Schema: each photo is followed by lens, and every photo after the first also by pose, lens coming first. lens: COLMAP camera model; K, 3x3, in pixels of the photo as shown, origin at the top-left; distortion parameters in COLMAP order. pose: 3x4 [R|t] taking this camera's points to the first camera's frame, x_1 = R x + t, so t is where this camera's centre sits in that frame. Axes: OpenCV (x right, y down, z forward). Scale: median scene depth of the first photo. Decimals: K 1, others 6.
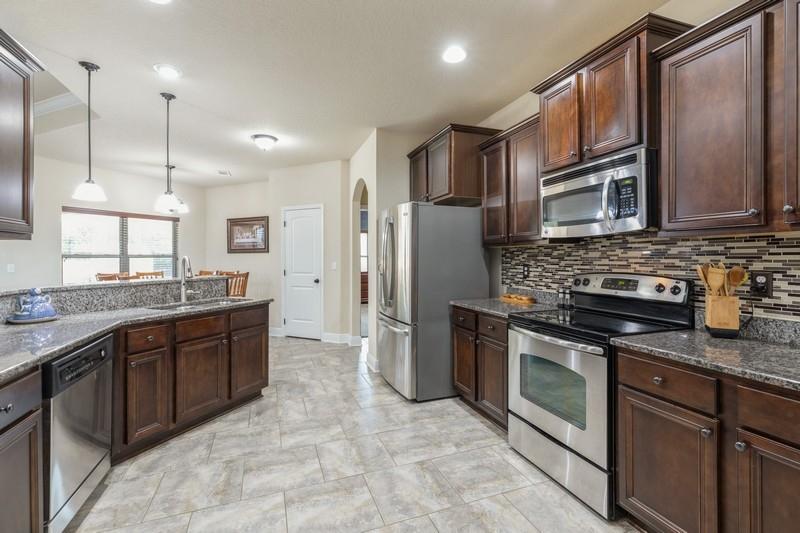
lens RADIAL K [[358.1, 0, 402.8], [0, 358.1, 257.2], [0, 0, 1]] dist [0.009749, -0.001473]
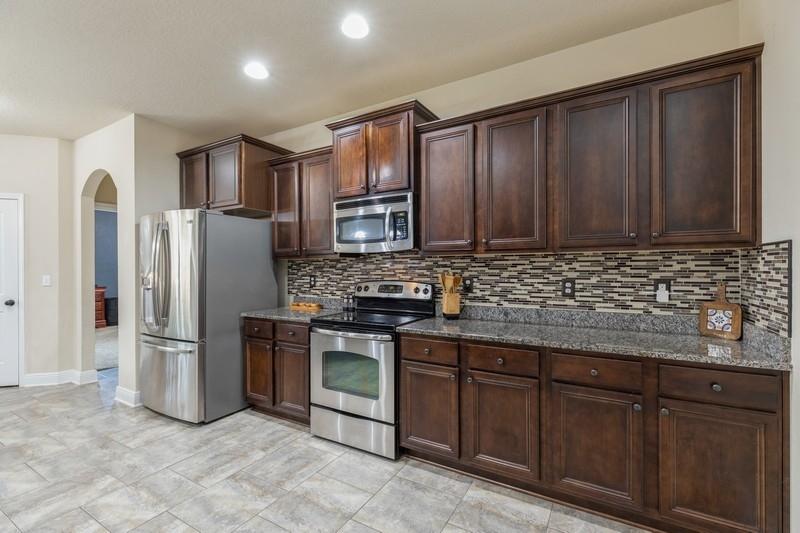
lens RADIAL K [[358.1, 0, 395.6], [0, 358.1, 268.0], [0, 0, 1]] dist [0.009749, -0.001473]
pose [[0.783523, 0.000739, 0.621362, -0.175903], [0.000357, 0.999999, -0.001641, -0.000424], [-0.621362, 0.001508, 0.783522, -0.048109]]
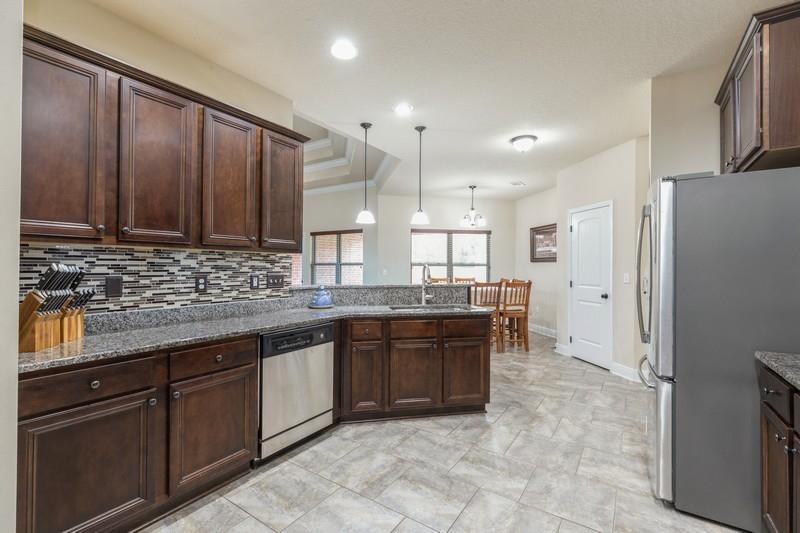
lens RADIAL K [[358.1, 0, 404.8], [0, 358.1, 261.5], [0, 0, 1]] dist [0.009749, -0.001473]
pose [[0.584048, -0.004599, -0.811706, 0.308330], [-0.006102, 0.999931, -0.010056, -0.000581], [0.811696, 0.010826, 0.583980, 0.321397]]
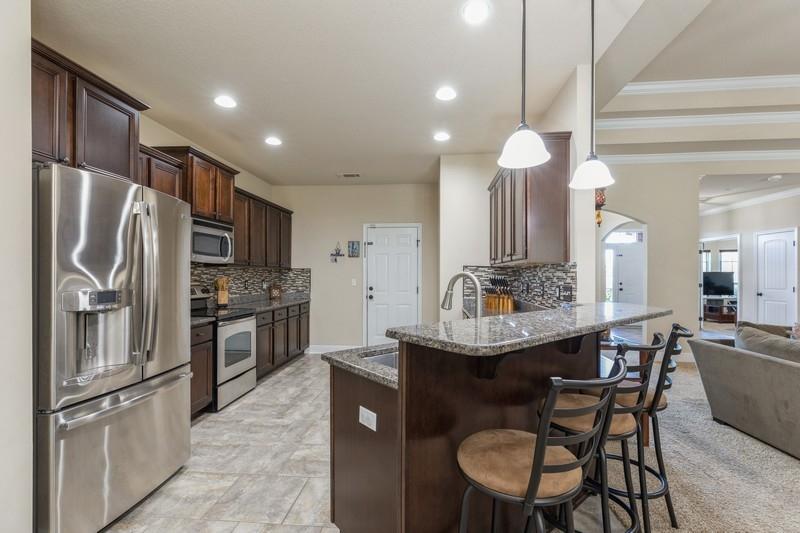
lens RADIAL K [[358.1, 0, 401.5], [0, 358.1, 272.7], [0, 0, 1]] dist [0.009749, -0.001473]
pose [[-0.899241, 0.004750, 0.437427, -0.839335], [0.000736, 0.999956, -0.009344, 0.002893], [-0.437452, -0.008081, -0.899205, 1.715013]]
